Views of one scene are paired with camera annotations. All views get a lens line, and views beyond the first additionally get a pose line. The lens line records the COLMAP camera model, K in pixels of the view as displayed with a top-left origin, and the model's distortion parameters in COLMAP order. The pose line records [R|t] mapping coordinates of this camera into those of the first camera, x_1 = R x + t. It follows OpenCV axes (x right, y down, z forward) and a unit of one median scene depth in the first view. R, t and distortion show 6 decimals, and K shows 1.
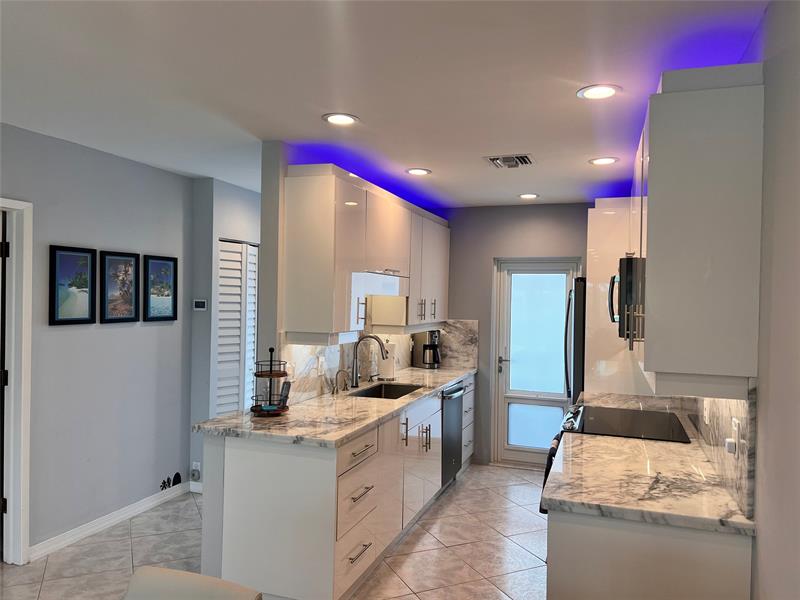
lens RADIAL K [[598.5, 0, 401.9], [0, 598.5, 306.1], [0, 0, 1]] dist [0.074115, -0.095984]
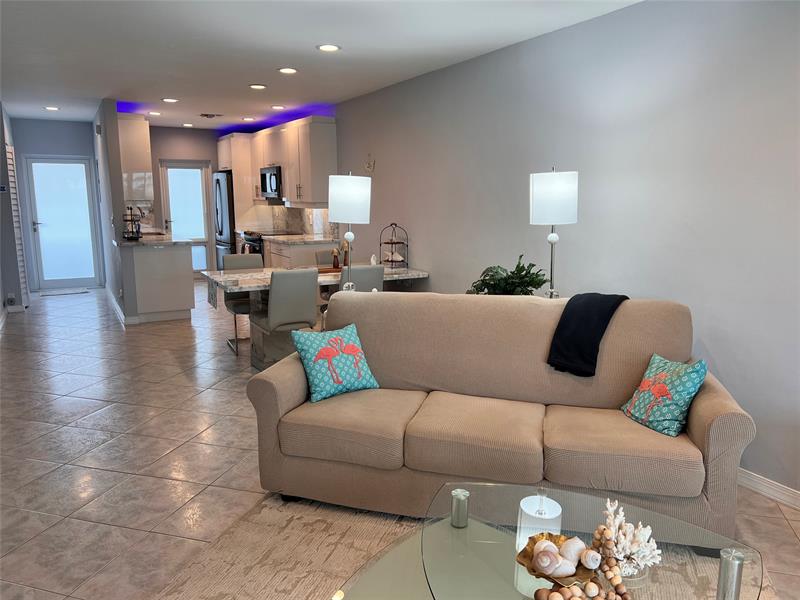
lens RADIAL K [[598.5, 0, 398.8], [0, 598.5, 298.3], [0, 0, 1]] dist [0.074115, -0.095984]
pose [[0.668130, -0.148118, 0.729152, -0.679496], [0.024166, 0.983788, 0.177701, 0.017190], [-0.743652, -0.101106, 0.660878, -0.628673]]
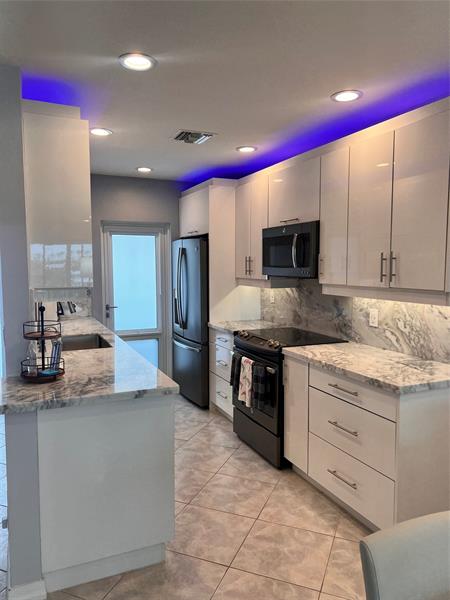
lens RADIAL K [[448.9, 0, 228.3], [0, 448.9, 303.6], [0, 0, 1]] dist [0.074115, -0.095984]
pose [[0.729310, -0.080505, 0.679430, -0.278045], [0.024778, 0.995510, 0.091361, 0.006439], [-0.683734, -0.049796, 0.728030, 0.187629]]
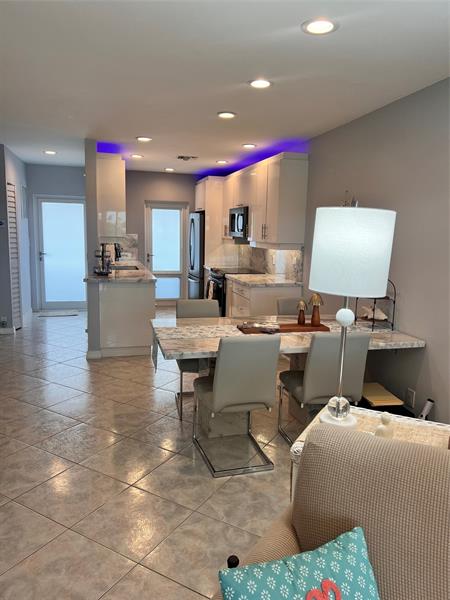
lens RADIAL K [[448.9, 0, 227.3], [0, 448.9, 296.6], [0, 0, 1]] dist [0.074115, -0.095984]
pose [[0.829329, -0.081764, 0.552747, -0.438287], [0.001218, 0.989498, 0.144543, 0.013956], [-0.558760, -0.119200, 0.820718, -0.332437]]
